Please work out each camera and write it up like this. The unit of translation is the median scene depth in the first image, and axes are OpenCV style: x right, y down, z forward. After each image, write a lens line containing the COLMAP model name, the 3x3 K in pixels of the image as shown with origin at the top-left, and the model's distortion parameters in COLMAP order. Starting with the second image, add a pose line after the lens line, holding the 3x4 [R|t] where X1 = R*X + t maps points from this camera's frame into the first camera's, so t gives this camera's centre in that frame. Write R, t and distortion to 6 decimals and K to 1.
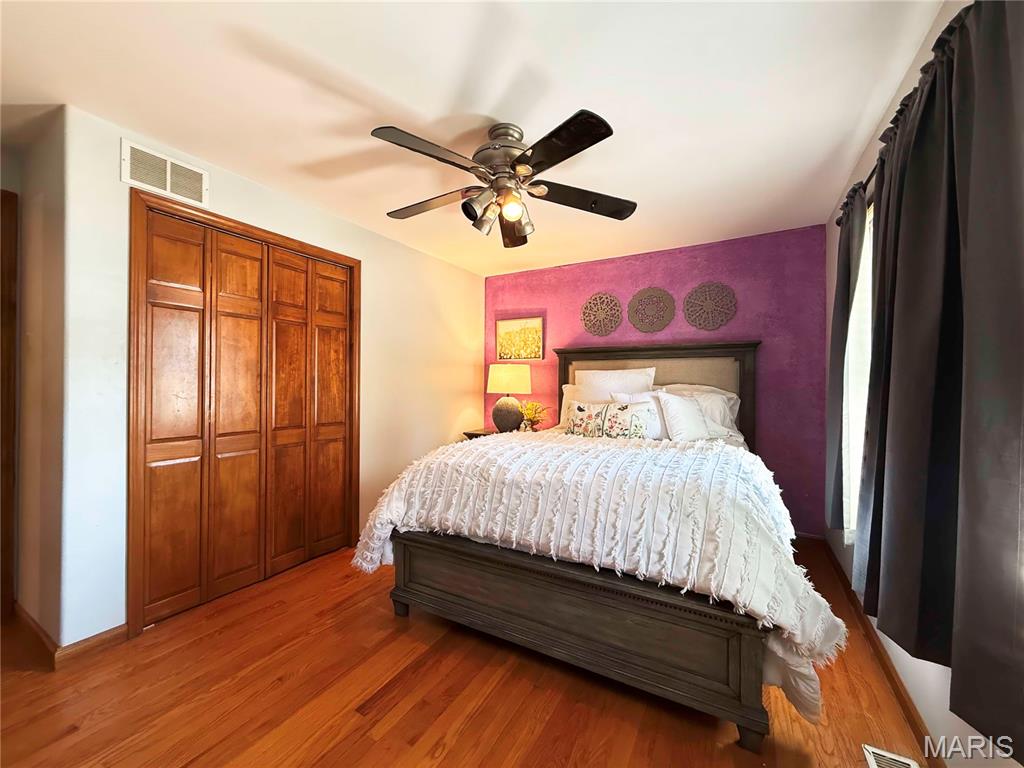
lens RADIAL K [[402.4, 0, 516.4], [0, 402.4, 386.6], [0, 0, 1]] dist [-0.000731, -0.000025]
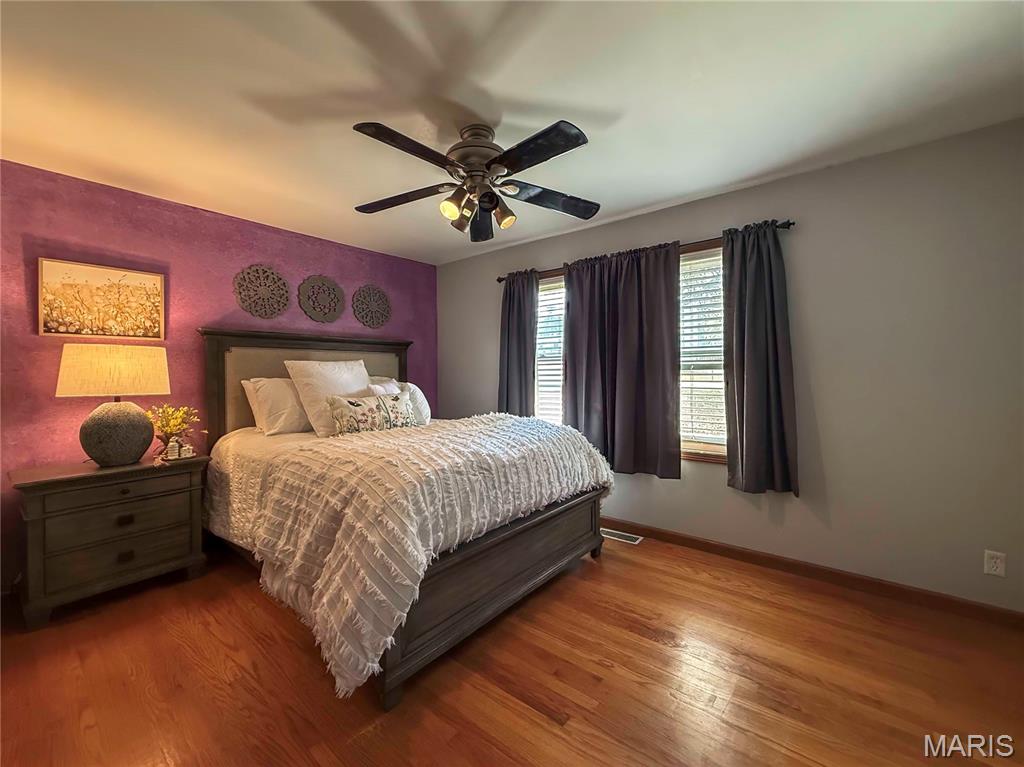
lens RADIAL K [[408.4, 0, 509.4], [0, 408.4, 380.4], [0, 0, 1]] dist [0.001325, 0.000347]
pose [[0.188398, -0.021810, 0.981851, -0.564281], [0.016482, 0.999683, 0.019044, -0.007770], [-0.981954, 0.012595, 0.188698, 0.392403]]
